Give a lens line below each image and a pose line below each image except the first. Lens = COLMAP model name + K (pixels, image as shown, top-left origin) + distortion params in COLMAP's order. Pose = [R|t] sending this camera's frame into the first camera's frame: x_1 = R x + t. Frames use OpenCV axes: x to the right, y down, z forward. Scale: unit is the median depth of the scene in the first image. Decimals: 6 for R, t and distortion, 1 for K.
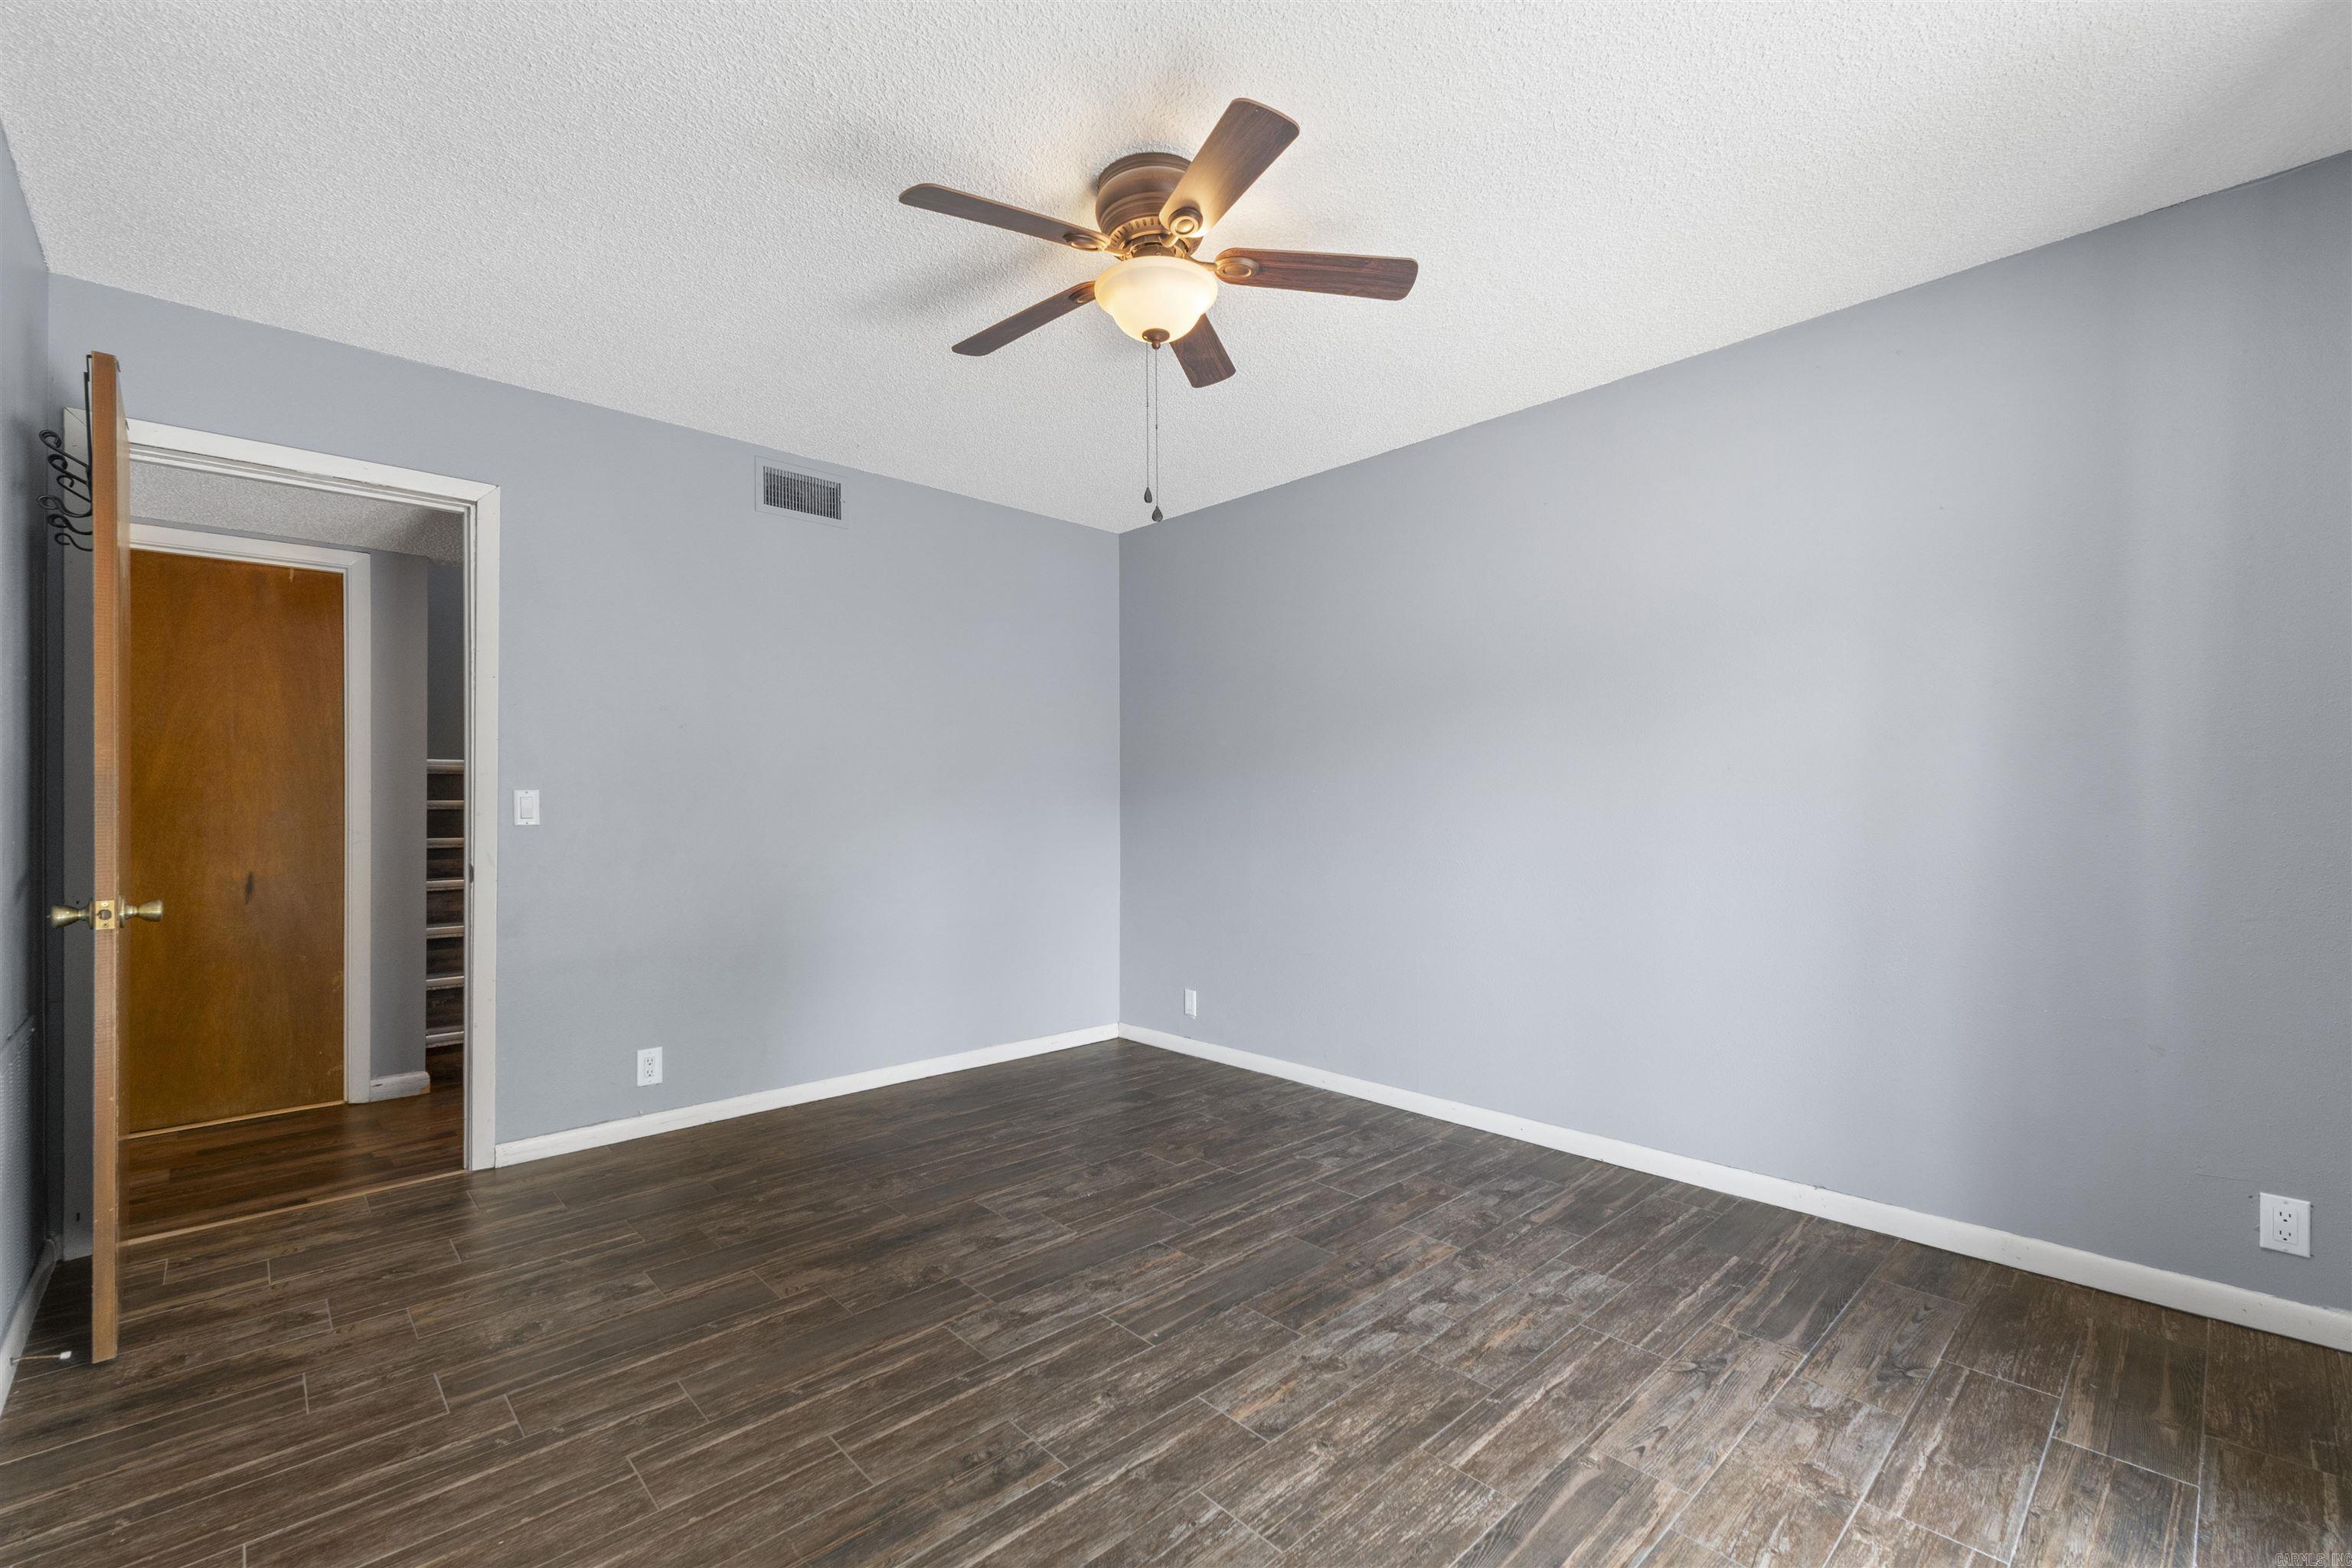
lens RADIAL K [[992.1, 0, 1159.7], [0, 992.1, 780.5], [0, 0, 1]] dist [-0.001615, -0.001415]
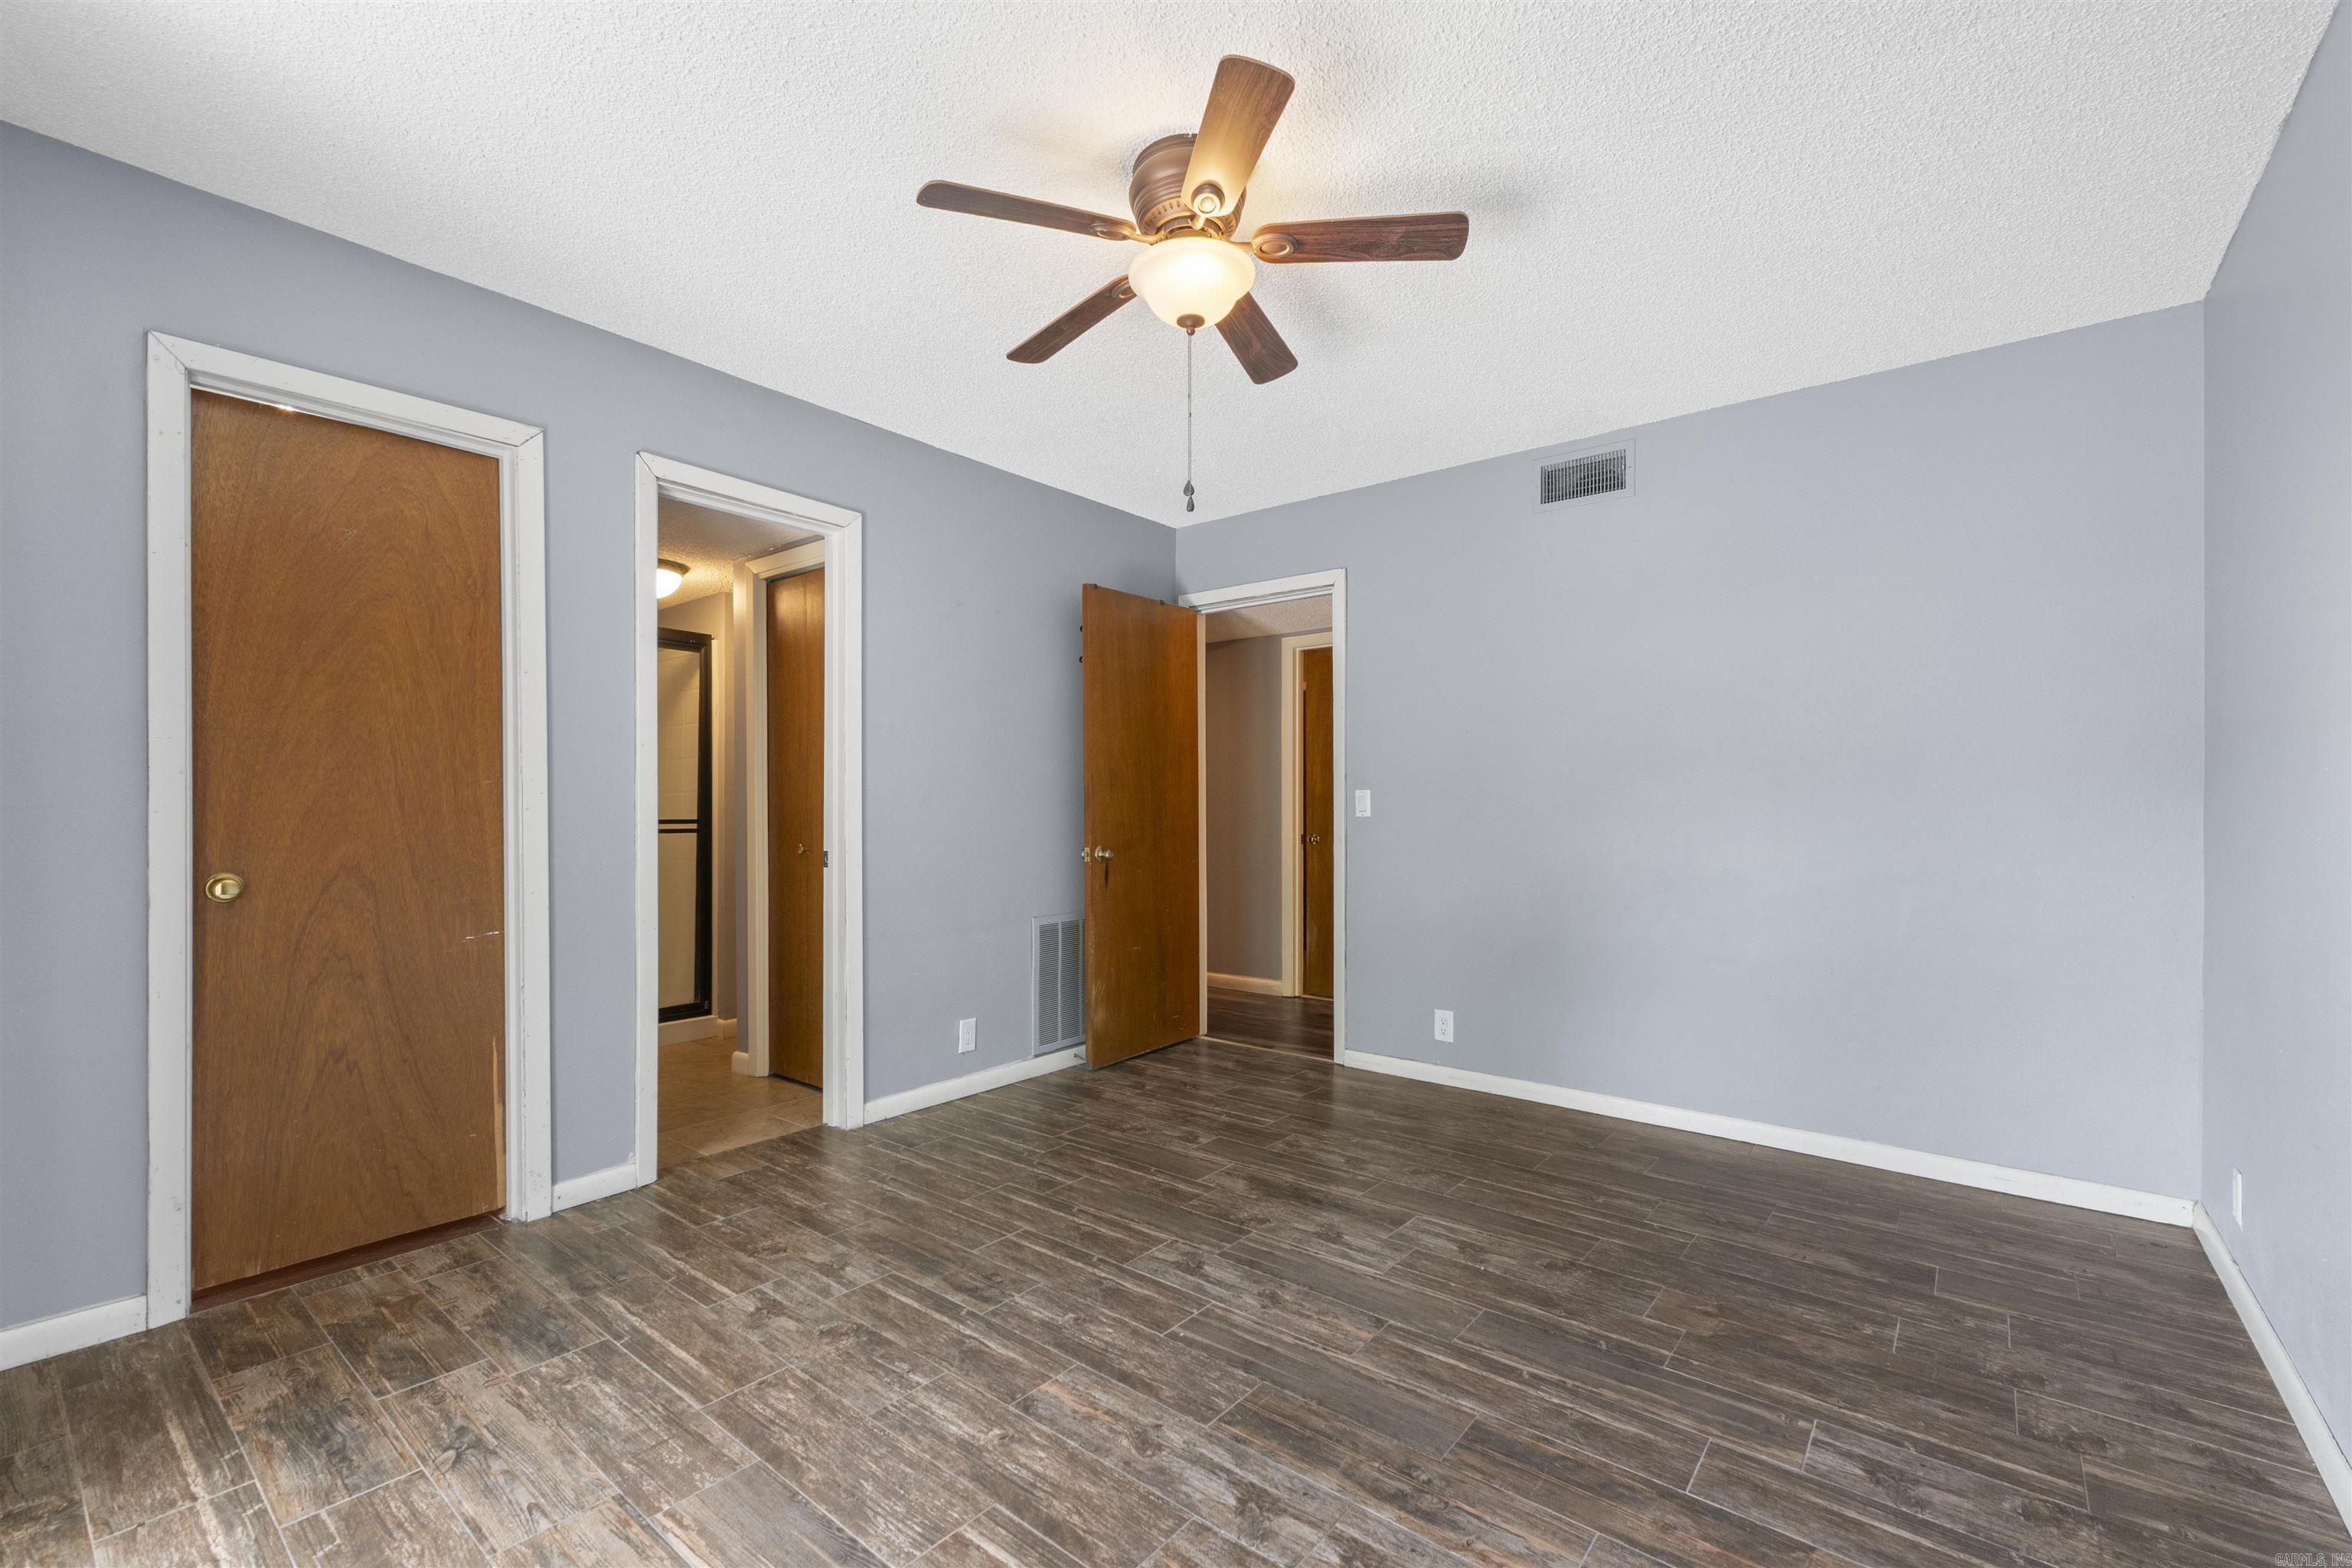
lens RADIAL K [[992.1, 0, 1176.0], [0, 992.1, 806.2], [0, 0, 1]] dist [-0.001615, -0.001415]
pose [[0.151856, 0.008718, -0.988364, 0.857588], [0.019586, 0.999738, 0.011827, 0.014051], [0.988208, -0.021154, 0.151646, 0.749590]]
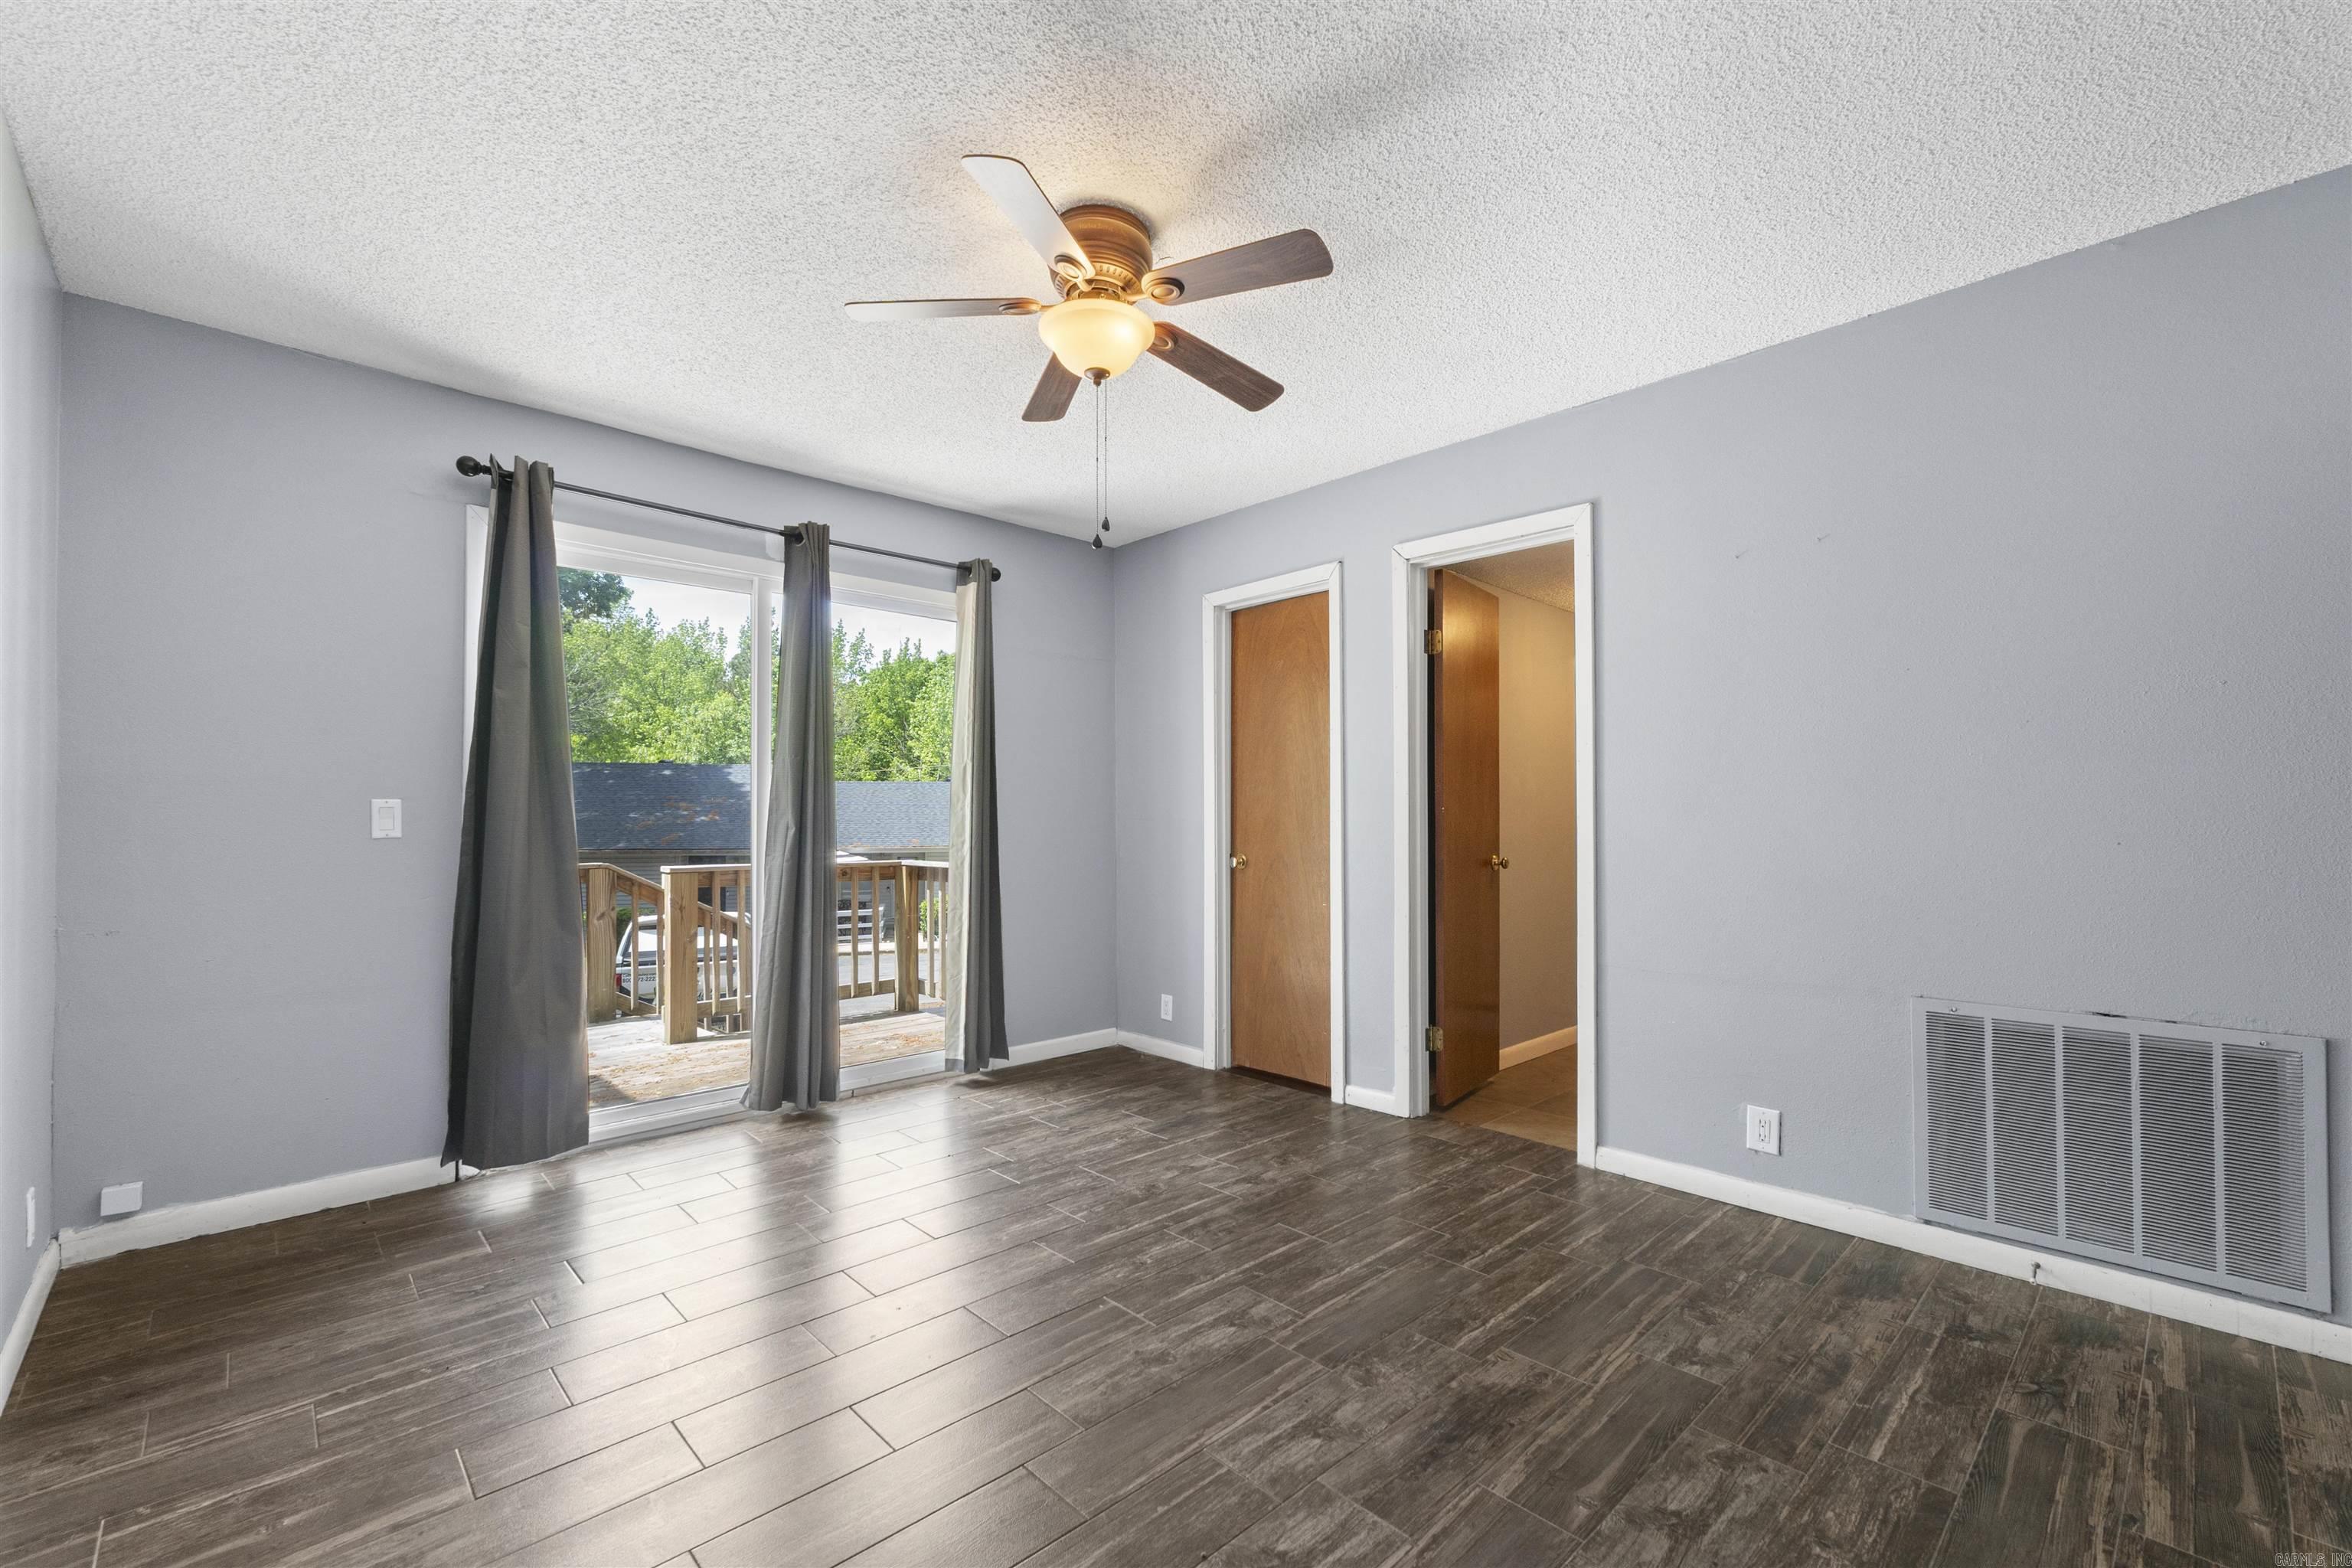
lens RADIAL K [[992.1, 0, 1188.4], [0, 992.1, 798.9], [0, 0, 1]] dist [-0.001615, -0.001415]
pose [[-0.999437, 0.003060, -0.033421, -0.056297], [0.004532, 0.999019, -0.044042, 0.048226], [0.033253, -0.044169, -0.998471, 1.848328]]
